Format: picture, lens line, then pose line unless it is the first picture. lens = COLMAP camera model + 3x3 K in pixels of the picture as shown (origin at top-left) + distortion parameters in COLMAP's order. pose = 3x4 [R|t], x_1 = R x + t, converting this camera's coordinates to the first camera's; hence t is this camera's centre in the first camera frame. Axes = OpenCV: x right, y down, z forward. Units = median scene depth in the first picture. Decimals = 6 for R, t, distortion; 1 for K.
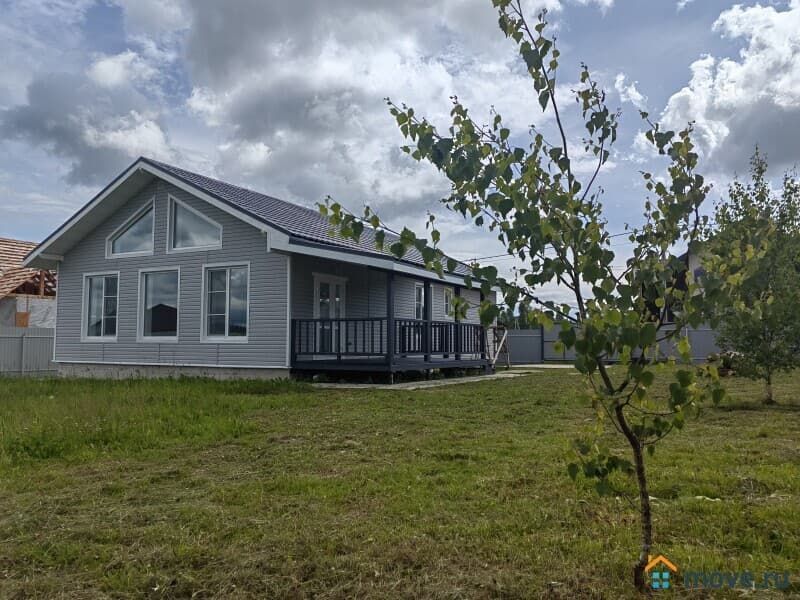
lens RADIAL K [[658.6, 0, 400.0], [0, 658.6, 300.0], [0, 0, 1]] dist [0.018399, 0.002558]
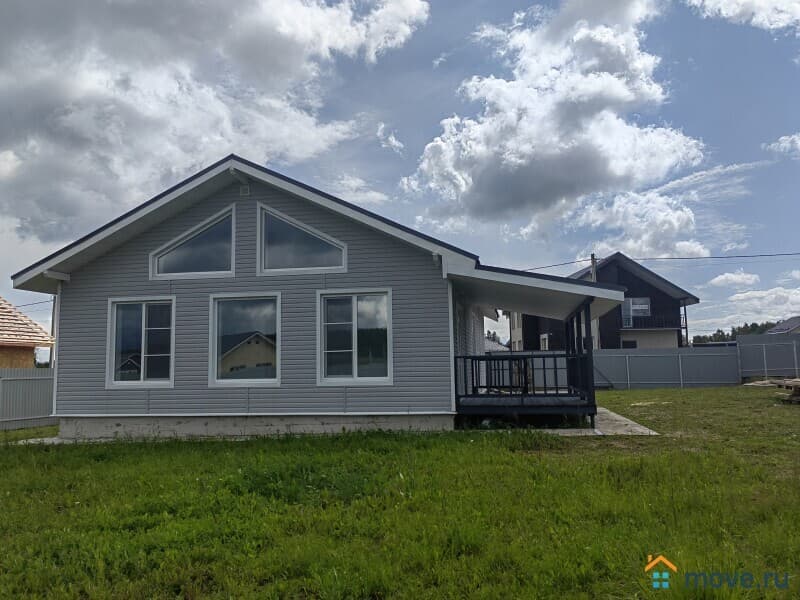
lens RADIAL K [[658.6, 0, 400.0], [0, 658.6, 300.0], [0, 0, 1]] dist [0.018399, 0.002558]
pose [[0.942211, 0.017444, 0.334567, -0.416921], [-0.002285, 0.998955, -0.045650, -0.003990], [-0.335013, 0.042247, 0.941266, 0.168316]]
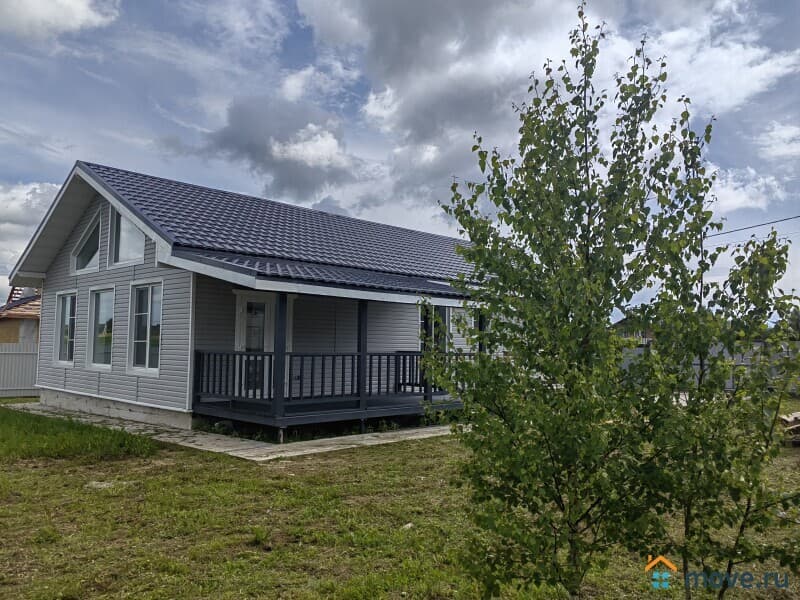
lens RADIAL K [[679.7, 0, 400.0], [0, 679.7, 300.0], [0, 0, 1]] dist [-0.003606, -0.001670]
pose [[0.960981, -0.008132, -0.276495, 0.241057], [0.006583, 0.999957, -0.006532, -0.019765], [0.276536, 0.004457, 0.960993, 0.225533]]
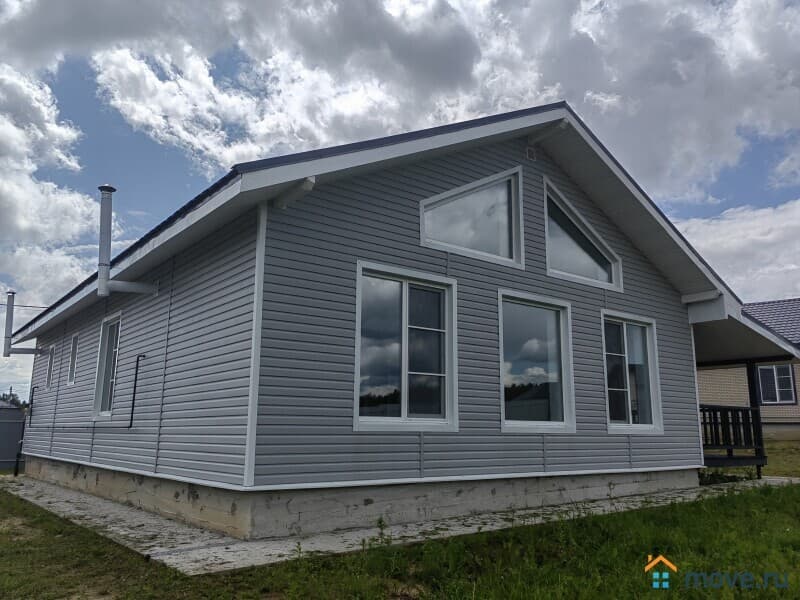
lens RADIAL K [[628.3, 0, 400.0], [0, 628.3, 300.0], [0, 0, 1]] dist [0.053944, 0.000807]
pose [[0.390109, 0.177862, 0.903427, -0.815761], [-0.076152, 0.984037, -0.160849, 0.044878], [-0.917614, -0.006049, 0.397426, 0.819147]]
